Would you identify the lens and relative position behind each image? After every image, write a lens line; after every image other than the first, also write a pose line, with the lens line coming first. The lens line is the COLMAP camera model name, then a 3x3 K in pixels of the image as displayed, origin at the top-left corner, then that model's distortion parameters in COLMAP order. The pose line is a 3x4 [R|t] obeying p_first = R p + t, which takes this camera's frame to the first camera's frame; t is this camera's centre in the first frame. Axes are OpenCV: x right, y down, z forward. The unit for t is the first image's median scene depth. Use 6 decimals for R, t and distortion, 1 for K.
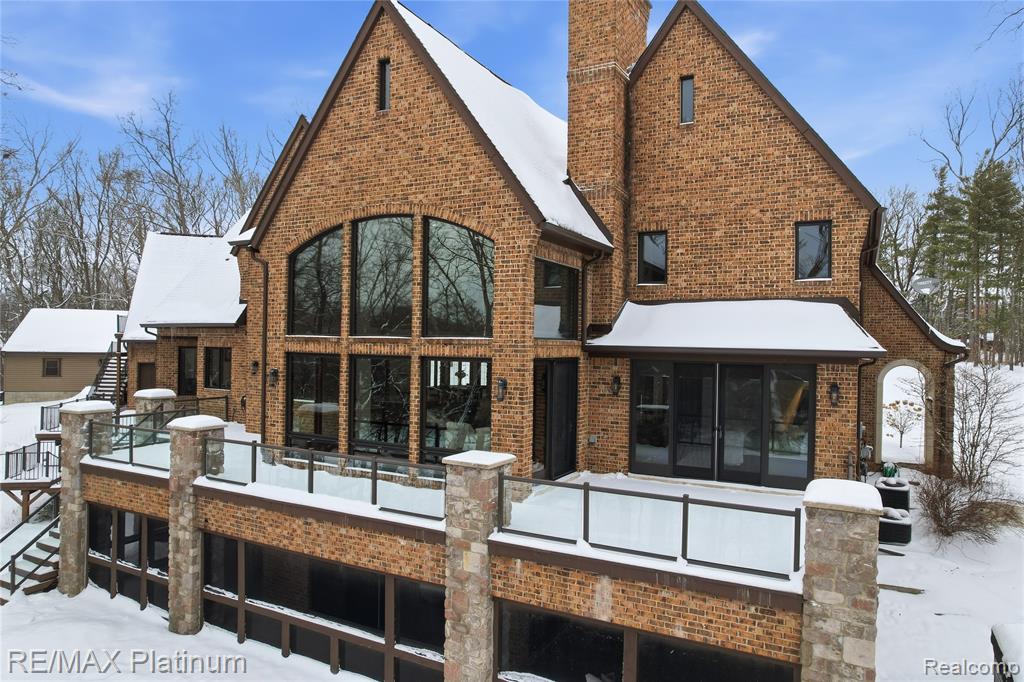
lens RADIAL K [[653.2, 0, 511.9], [0, 653.2, 339.4], [0, 0, 1]] dist [-0.055780, 0.039256]
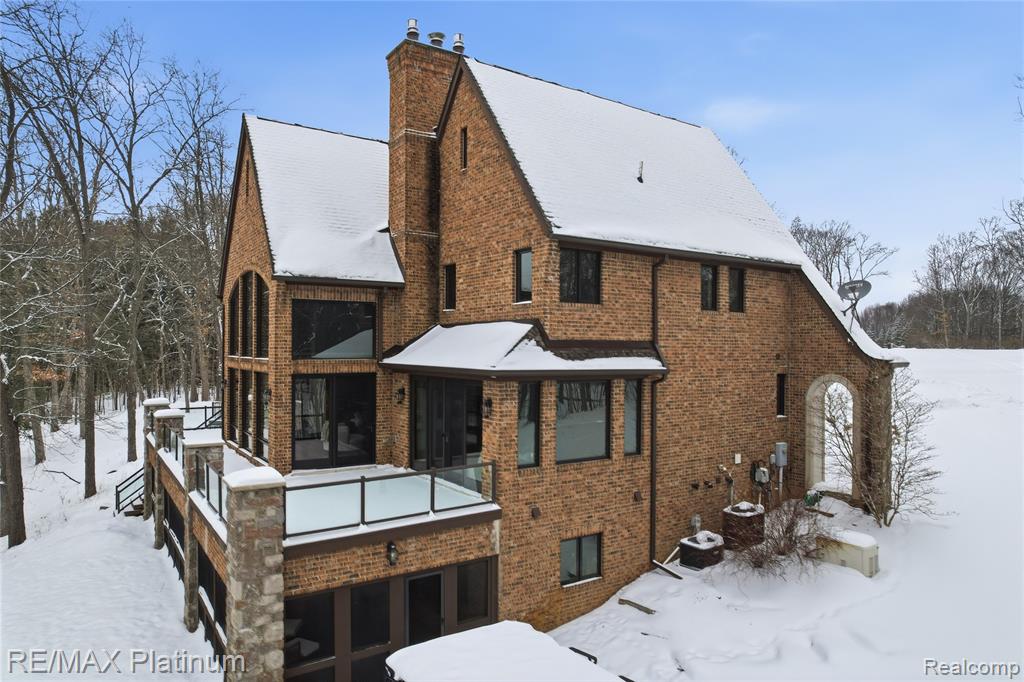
lens RADIAL K [[653.2, 0, 513.3], [0, 653.2, 343.9], [0, 0, 1]] dist [-0.055780, 0.039256]
pose [[0.881760, -0.015837, -0.471431, 0.916225], [0.013892, 0.999875, -0.007605, -0.014335], [0.471493, 0.000157, 0.881870, 0.022043]]
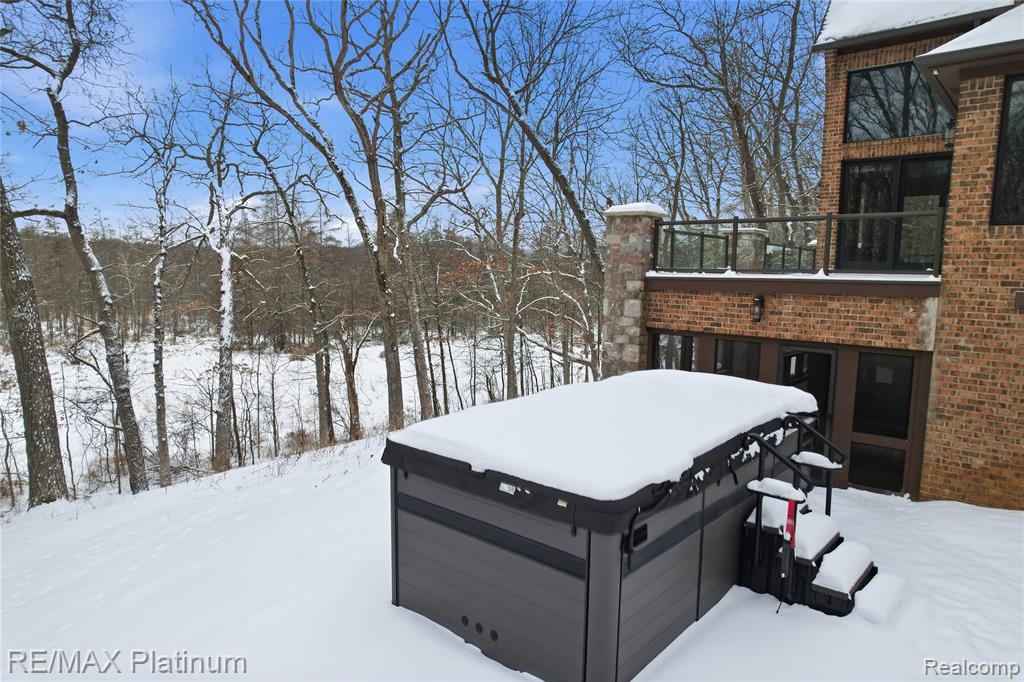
lens RADIAL K [[653.2, 0, 514.2], [0, 653.2, 341.7], [0, 0, 1]] dist [-0.055780, 0.039256]
pose [[-0.210553, 0.086445, -0.973753, 1.145917], [-0.021536, 0.995431, 0.093026, 0.240820], [0.977345, 0.040558, -0.207729, 0.615900]]
